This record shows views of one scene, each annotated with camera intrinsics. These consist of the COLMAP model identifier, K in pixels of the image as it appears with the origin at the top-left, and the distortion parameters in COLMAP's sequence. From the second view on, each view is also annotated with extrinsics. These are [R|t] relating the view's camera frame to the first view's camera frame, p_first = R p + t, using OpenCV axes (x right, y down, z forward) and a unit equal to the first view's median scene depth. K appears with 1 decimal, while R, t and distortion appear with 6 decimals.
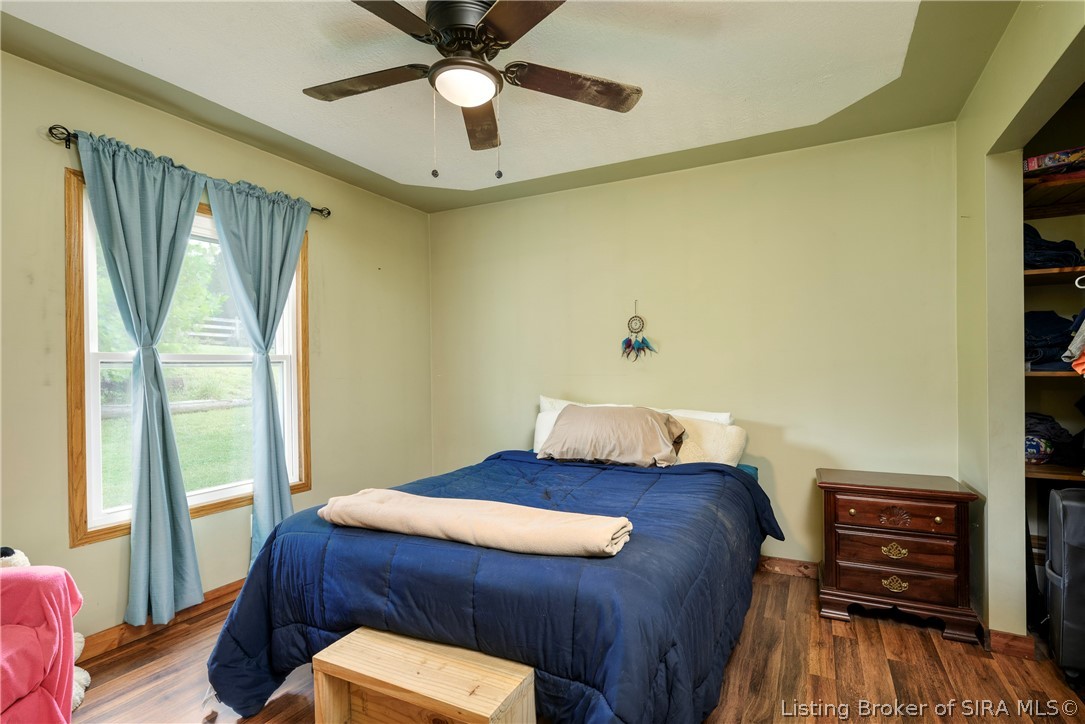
lens RADIAL K [[512.2, 0, 540.3], [0, 512.2, 380.9], [0, 0, 1]] dist [-0.000902, -0.000180]
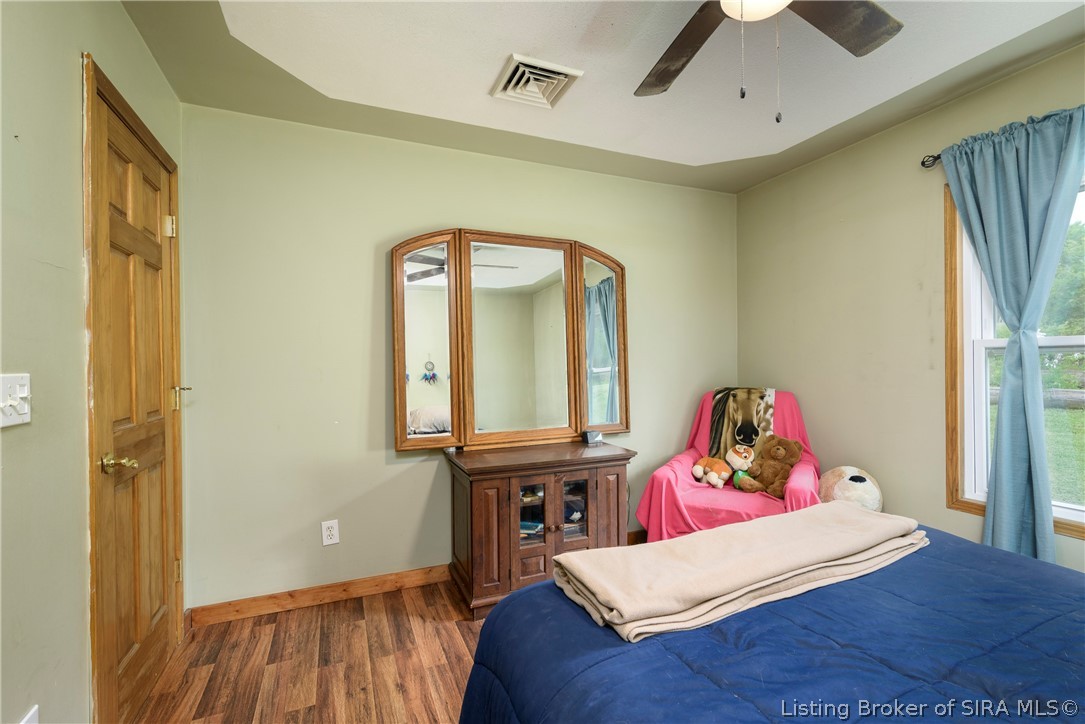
lens RADIAL K [[485.7, 0, 542.5], [0, 485.7, 362.0], [0, 0, 1]] dist [0.000020, -0.000050]
pose [[-0.616951, 0.042952, -0.785829, 0.522907], [0.023740, 0.999071, 0.035969, -0.070932], [0.786644, 0.003535, -0.617397, 0.953880]]
